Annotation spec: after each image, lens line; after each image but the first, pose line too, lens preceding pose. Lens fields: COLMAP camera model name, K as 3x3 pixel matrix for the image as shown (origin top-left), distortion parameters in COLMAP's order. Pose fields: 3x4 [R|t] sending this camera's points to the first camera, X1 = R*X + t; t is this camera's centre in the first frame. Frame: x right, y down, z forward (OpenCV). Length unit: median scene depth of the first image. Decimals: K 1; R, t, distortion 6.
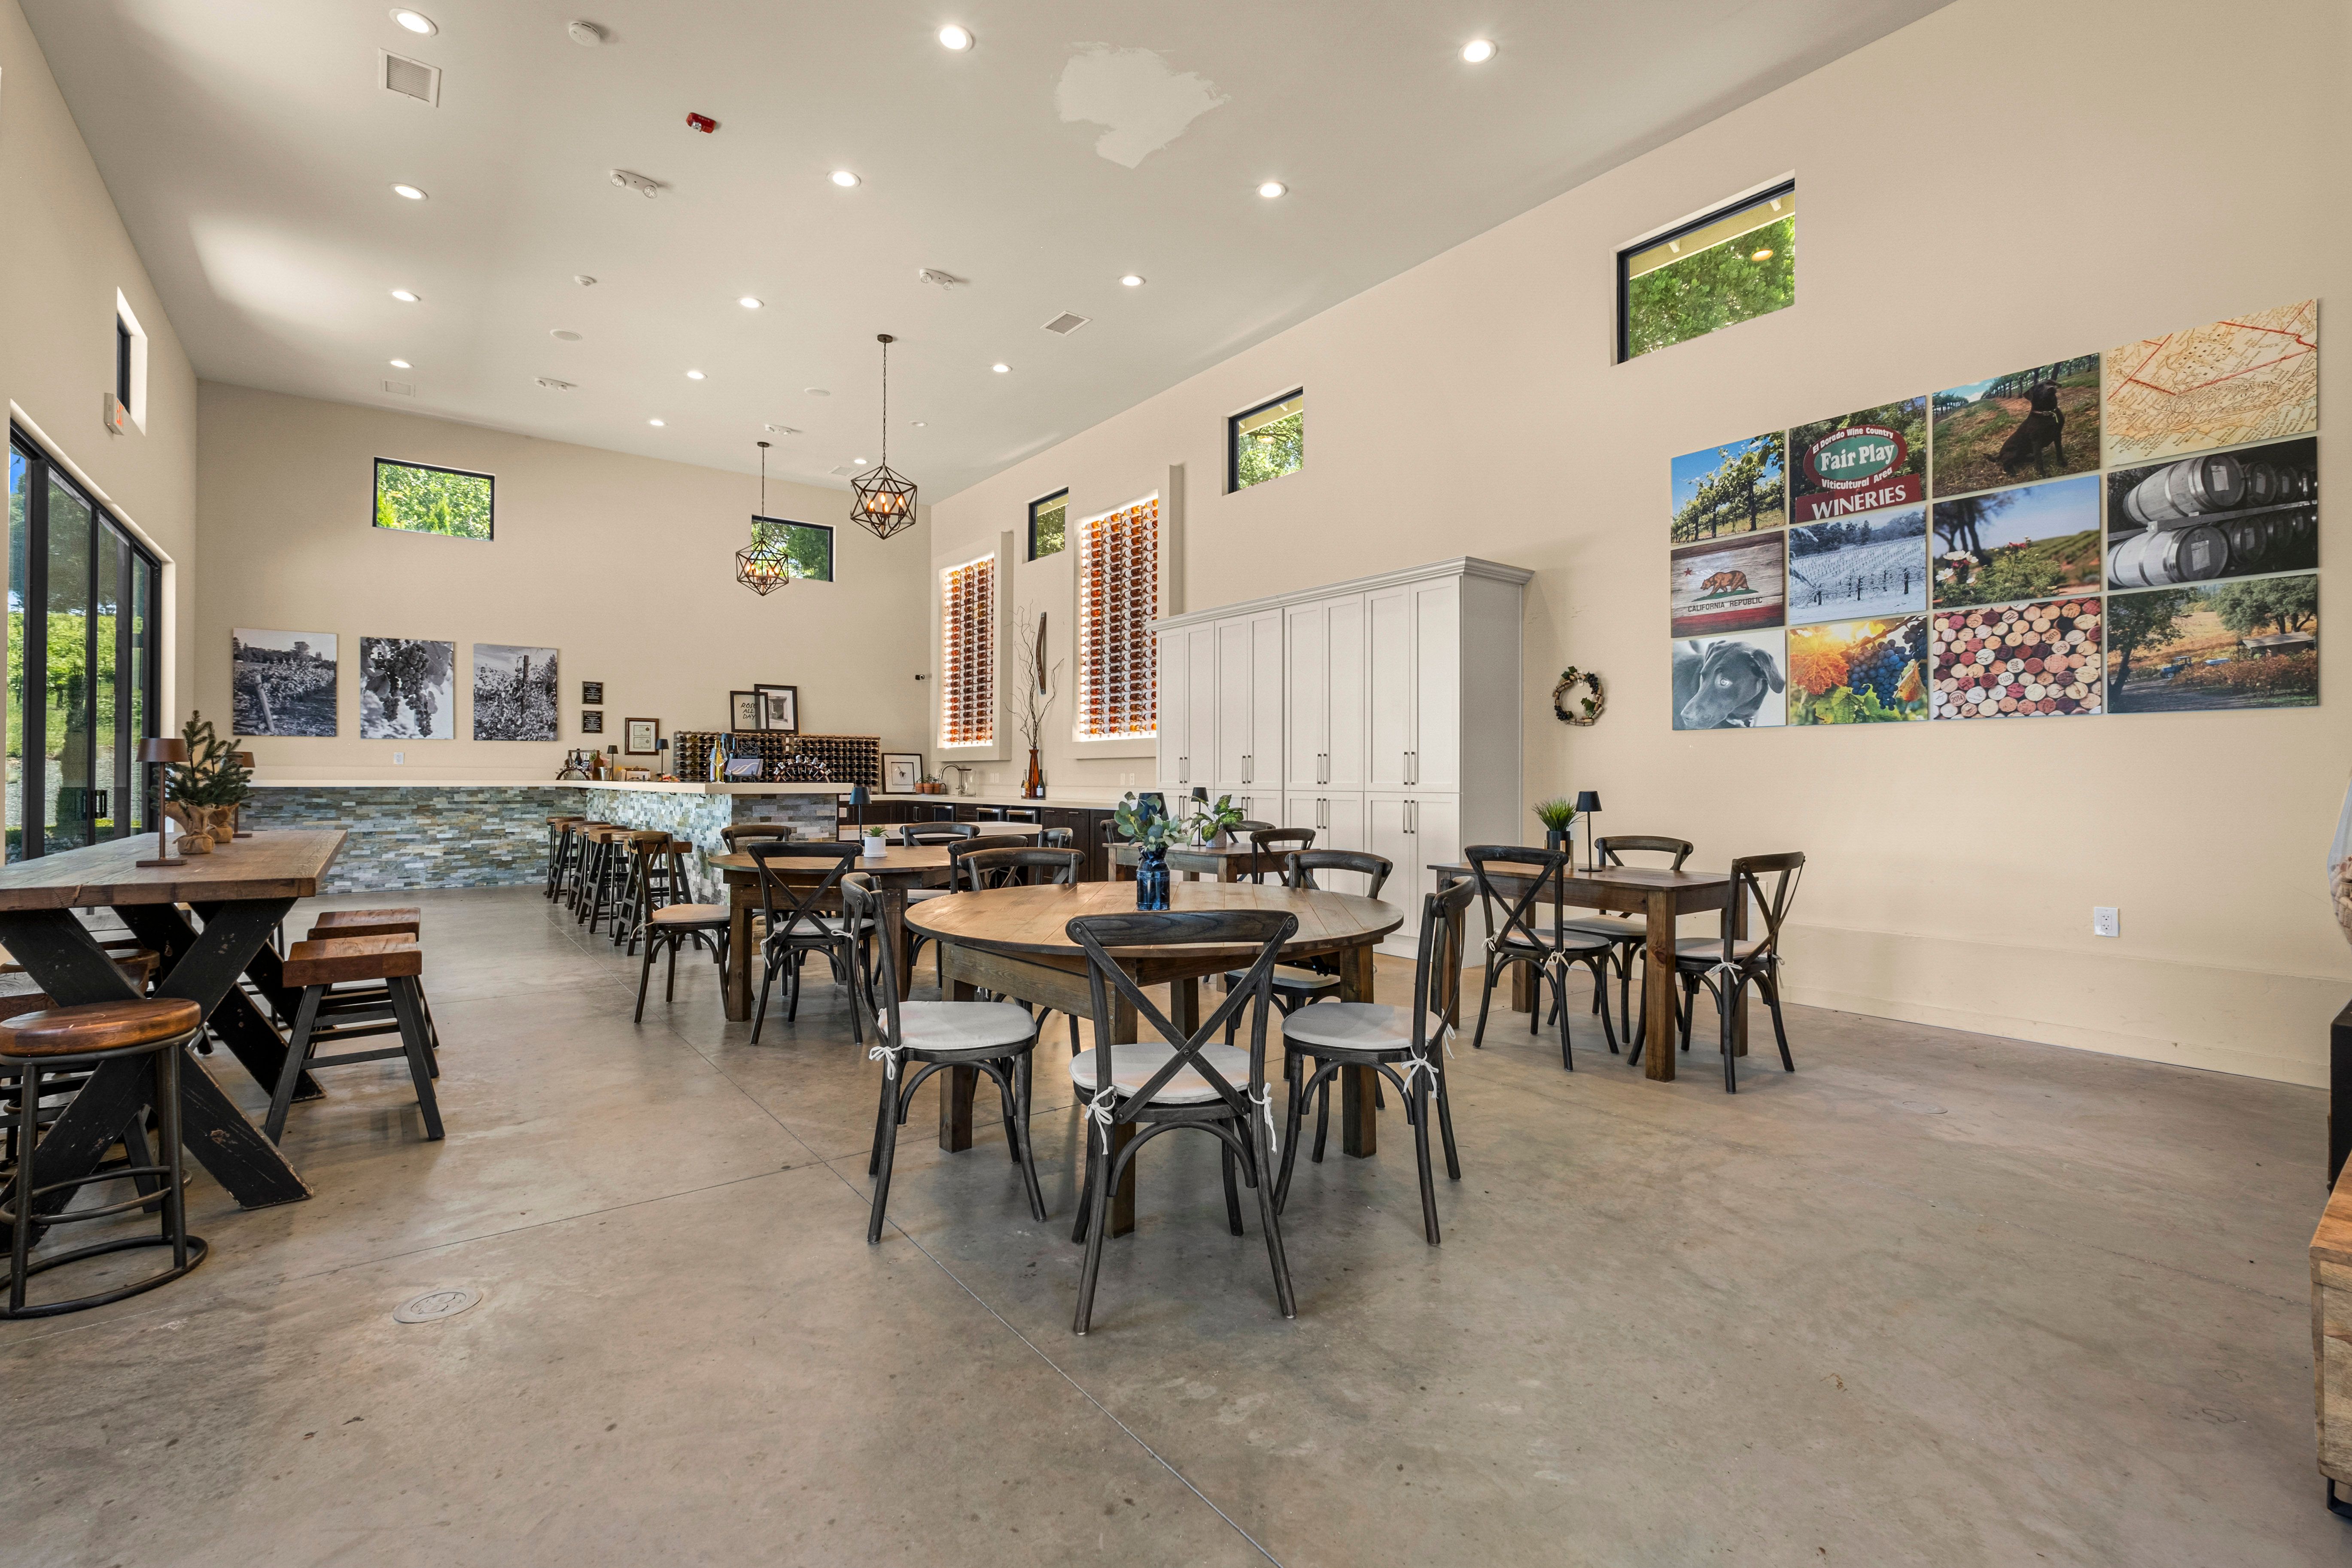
lens RADIAL K [[1009.7, 0, 1176.7], [0, 1009.7, 777.8], [0, 0, 1]] dist [-0.009493, 0.000177]
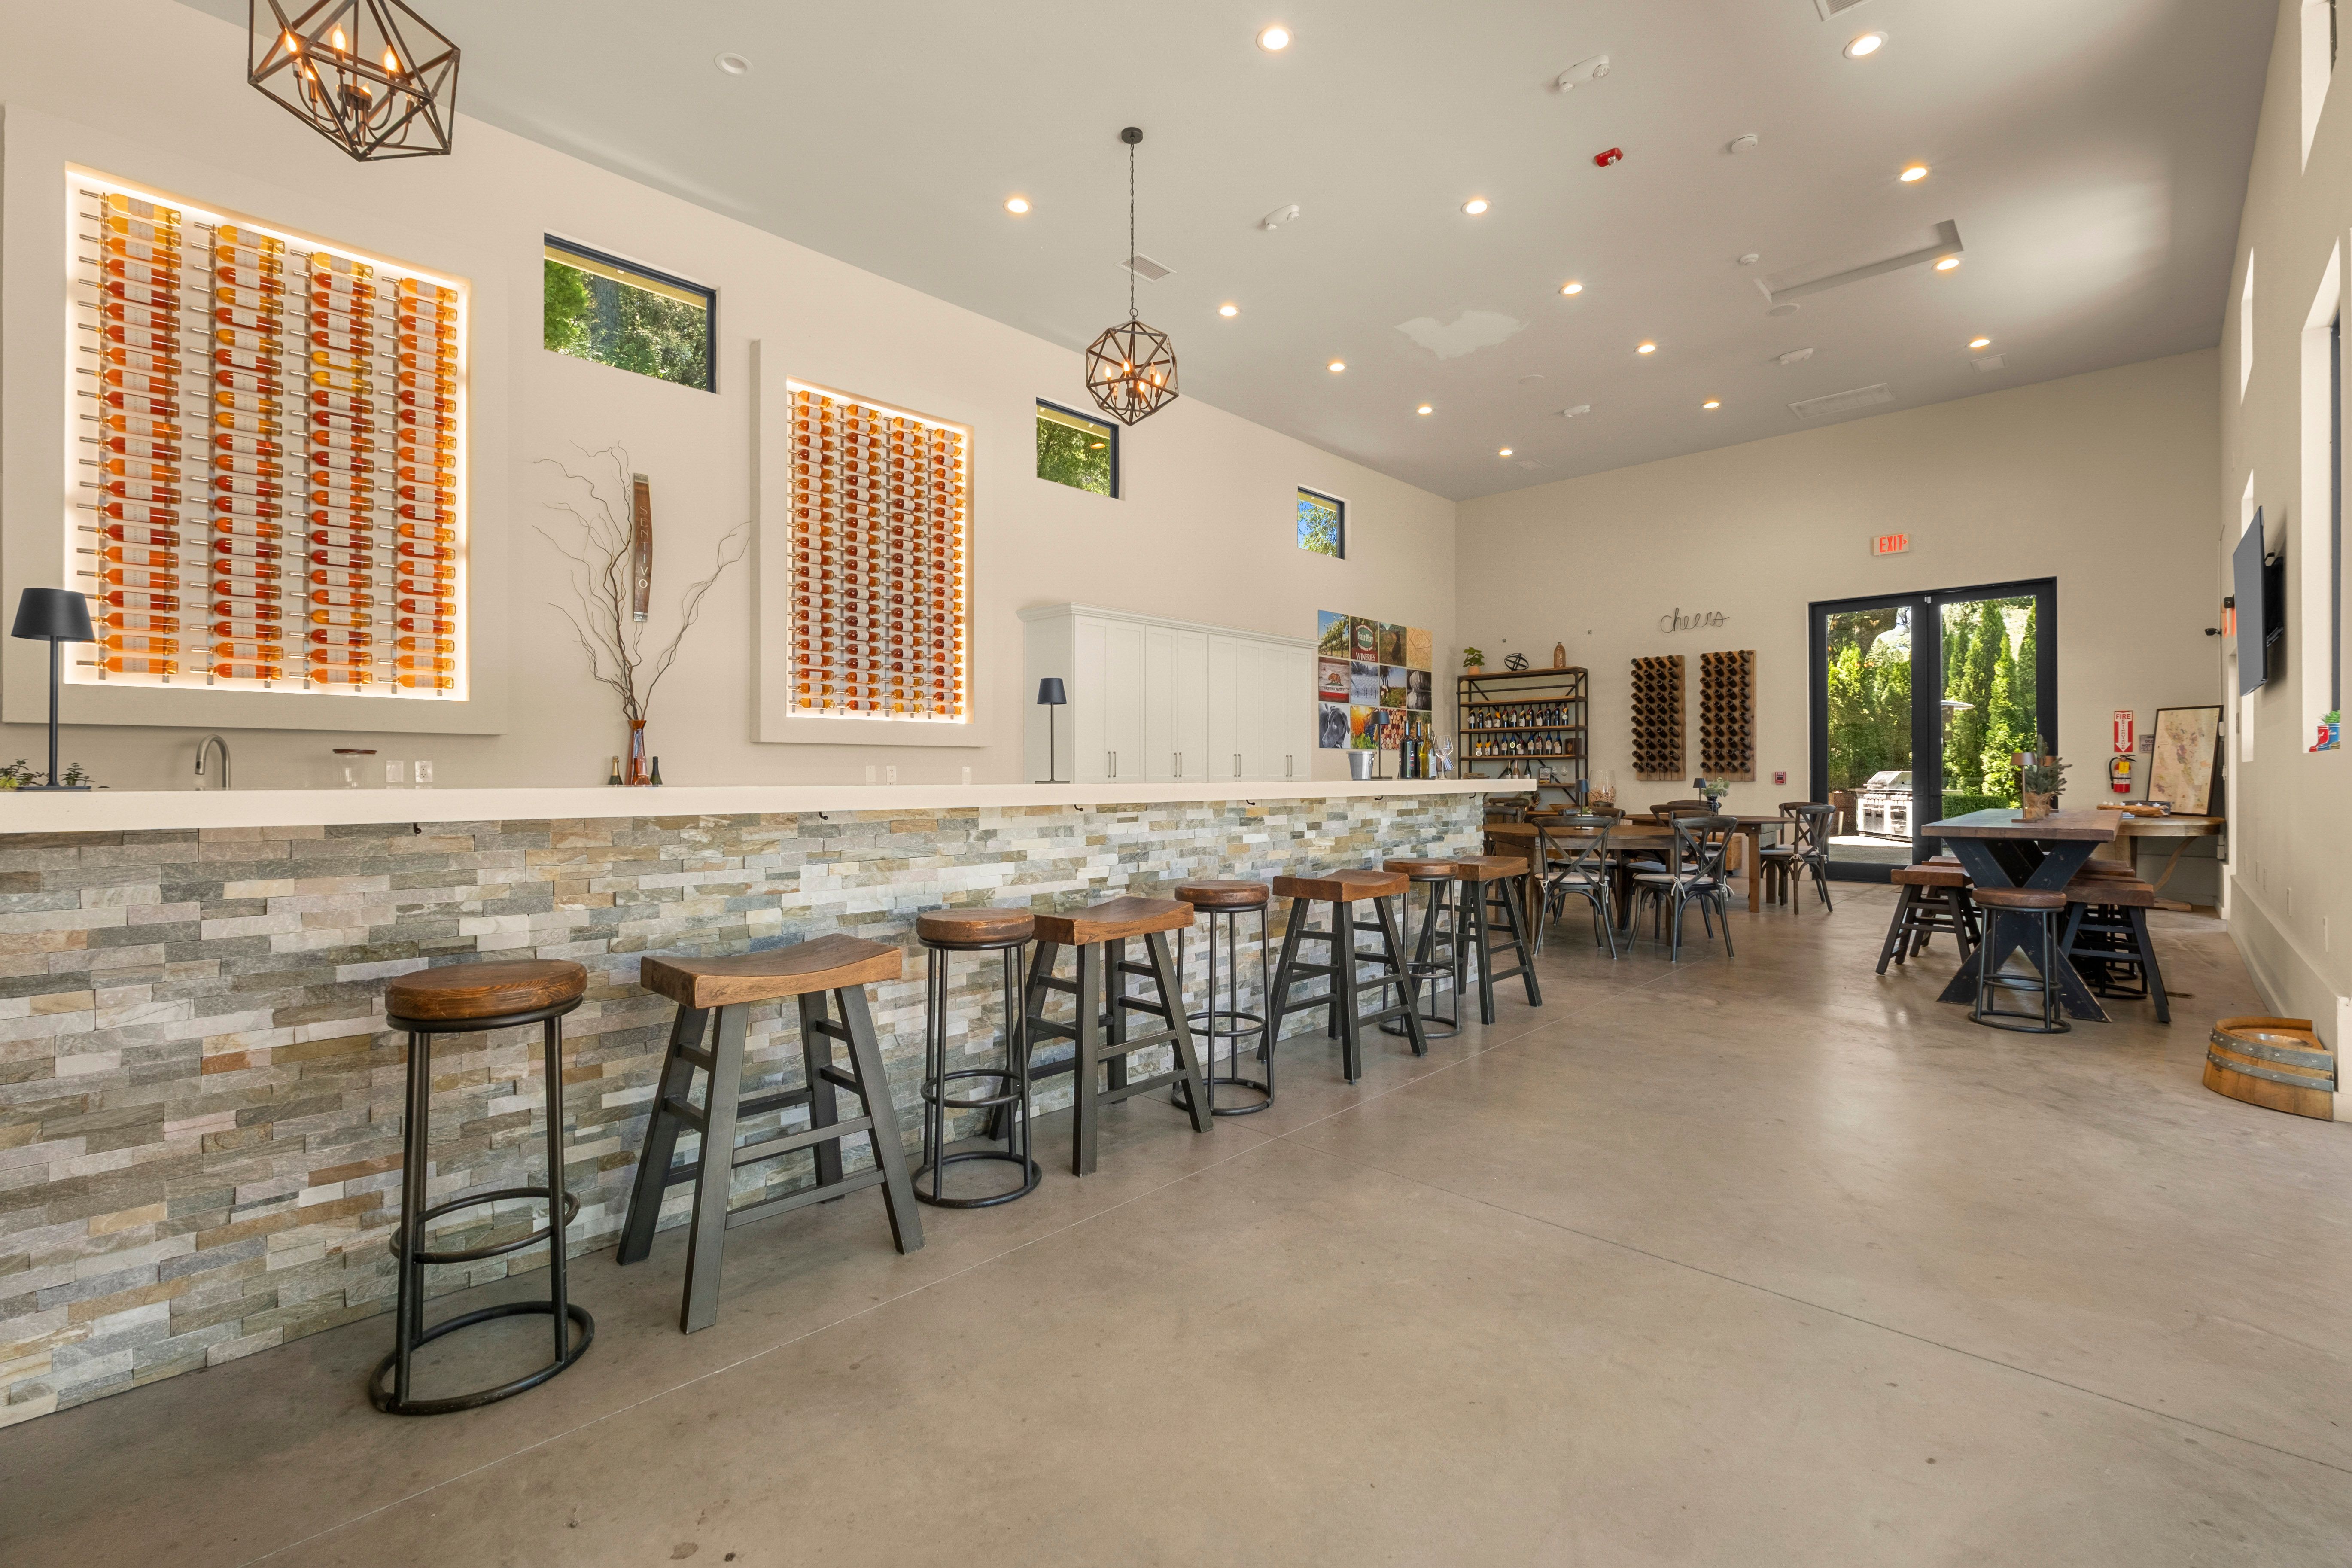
lens RADIAL K [[1009.7, 0, 1176.7], [0, 1009.7, 777.8], [0, 0, 1]] dist [-0.009493, 0.000177]
pose [[-0.139949, -0.005090, 0.990146, -1.613074], [0.001582, 0.999984, 0.005364, -0.000710], [-0.990157, 0.002318, -0.139939, 1.760312]]
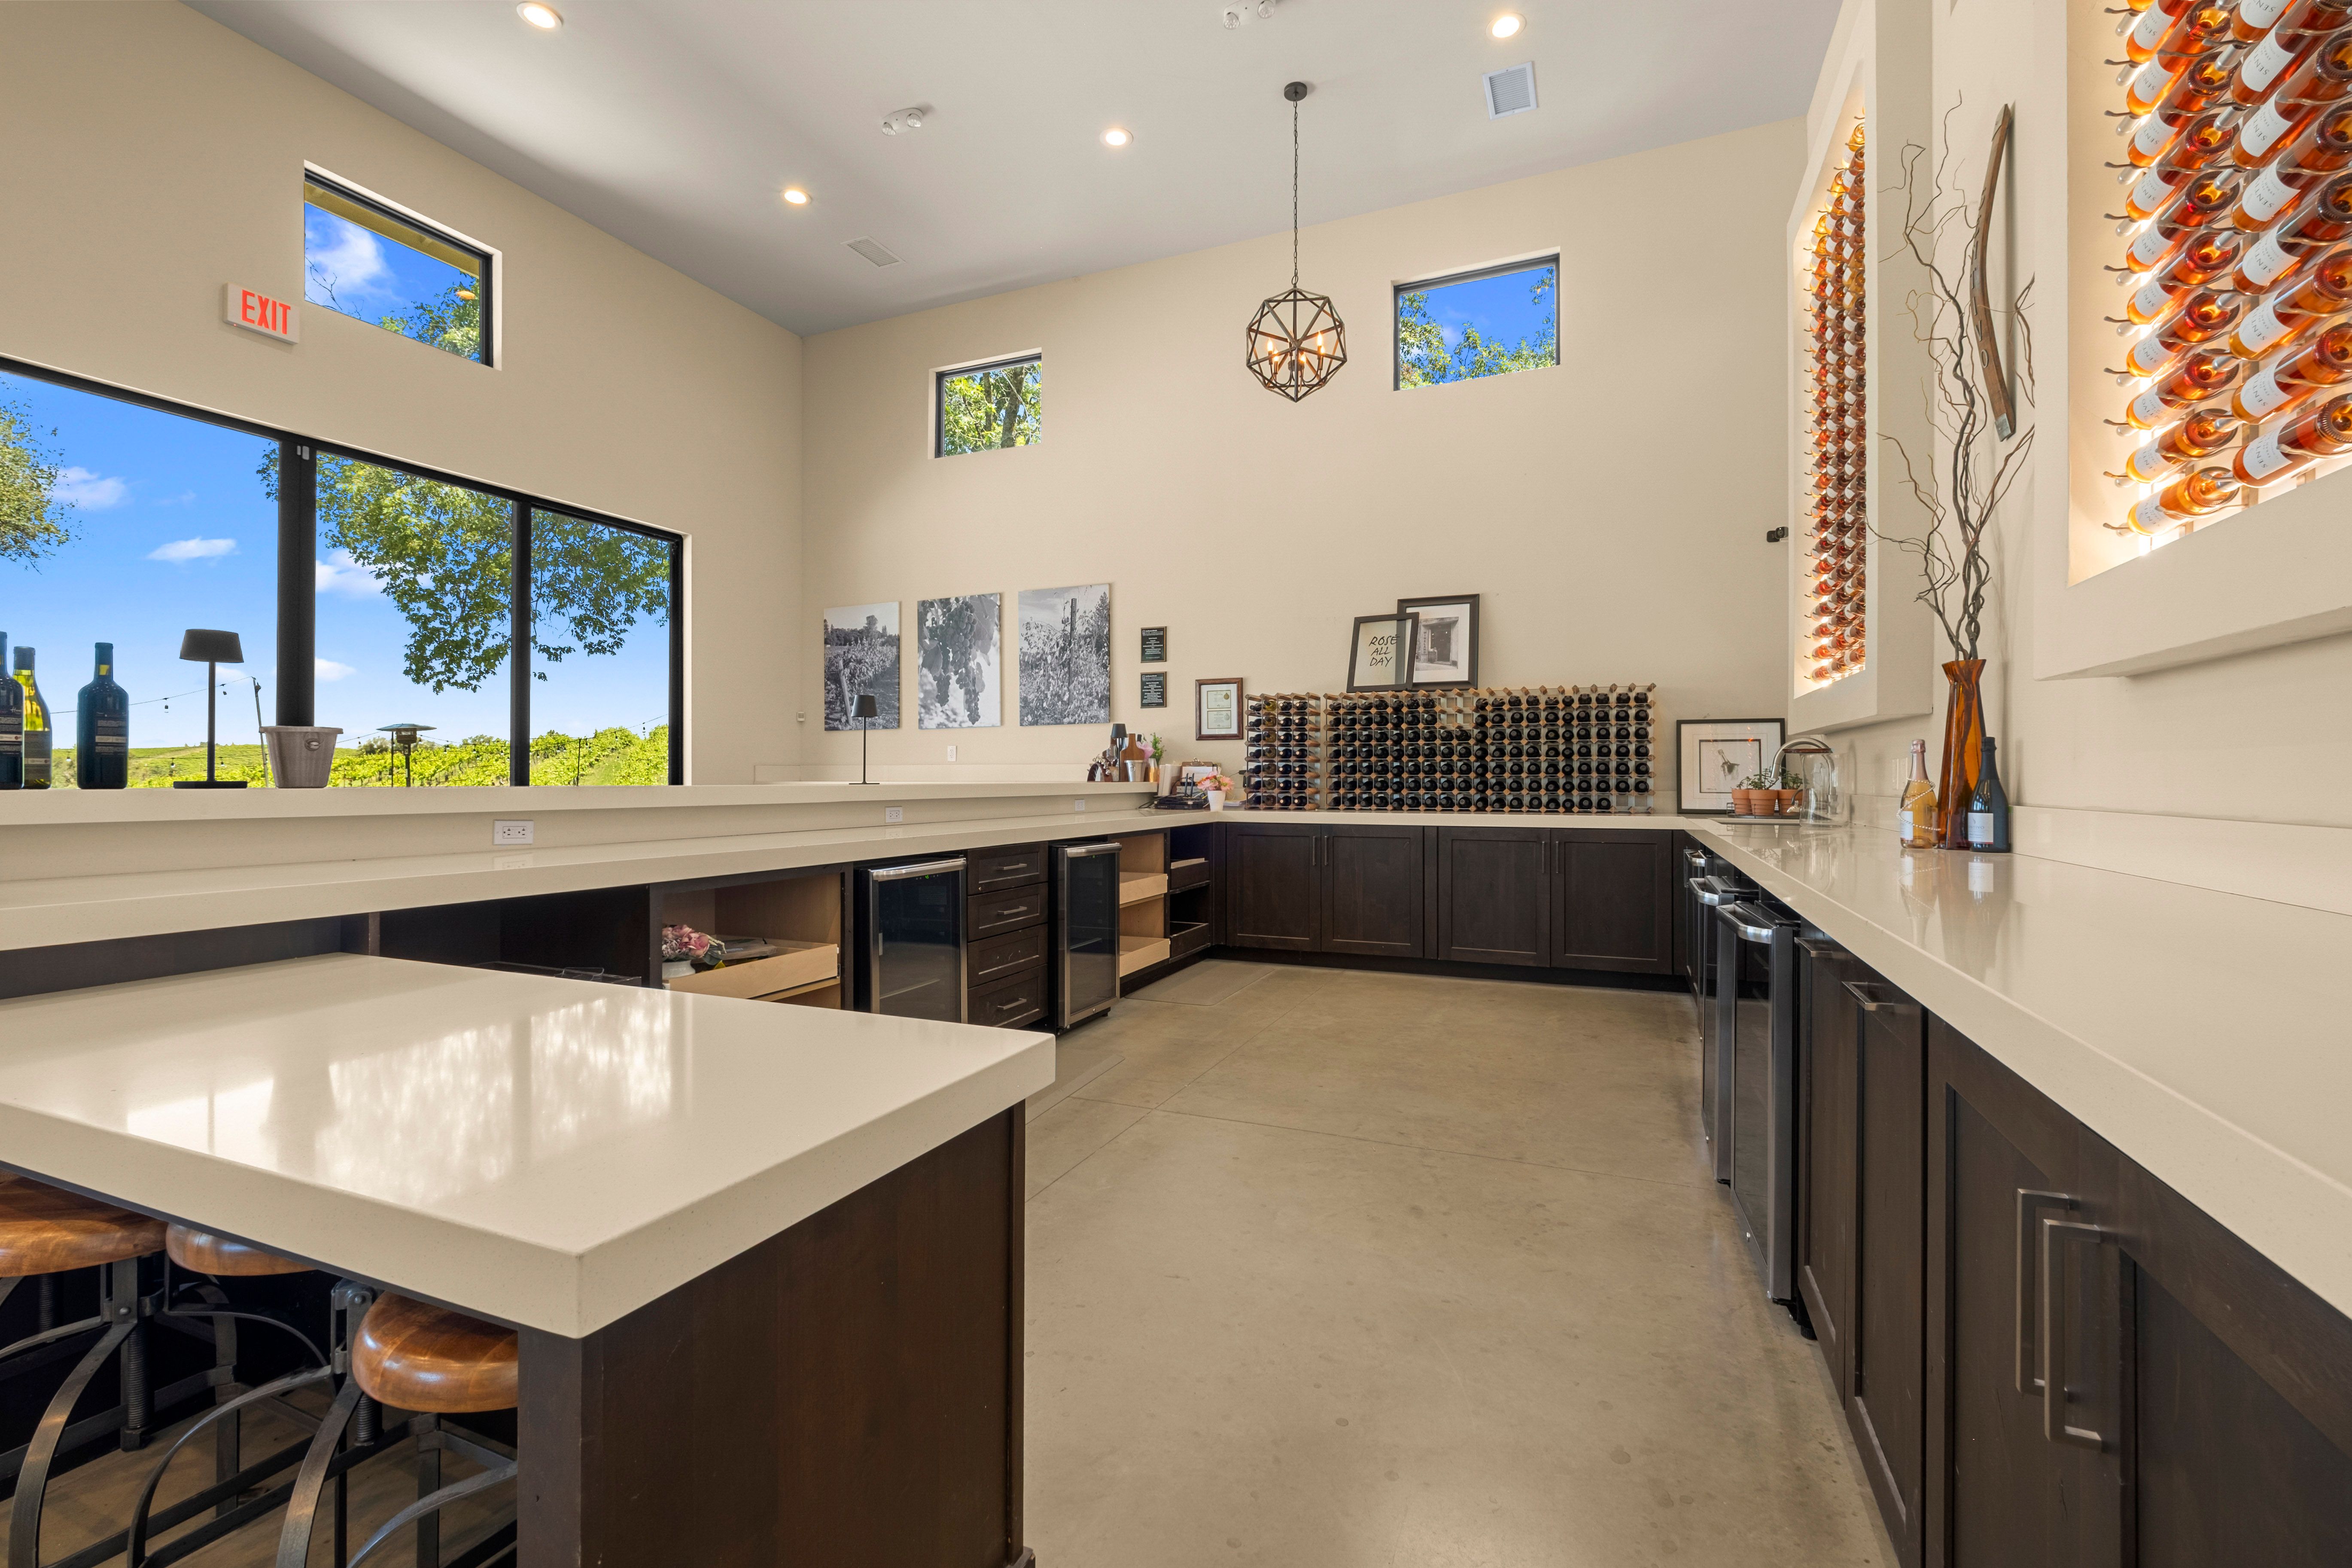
lens RADIAL K [[1009.7, 0, 1176.7], [0, 1009.7, 777.8], [0, 0, 1]] dist [-0.009493, 0.000177]
pose [[0.493749, -0.003555, -0.869597, -0.041384], [0.003174, 0.999992, -0.002286, 0.002751], [0.869599, -0.001631, 0.493756, 1.562562]]
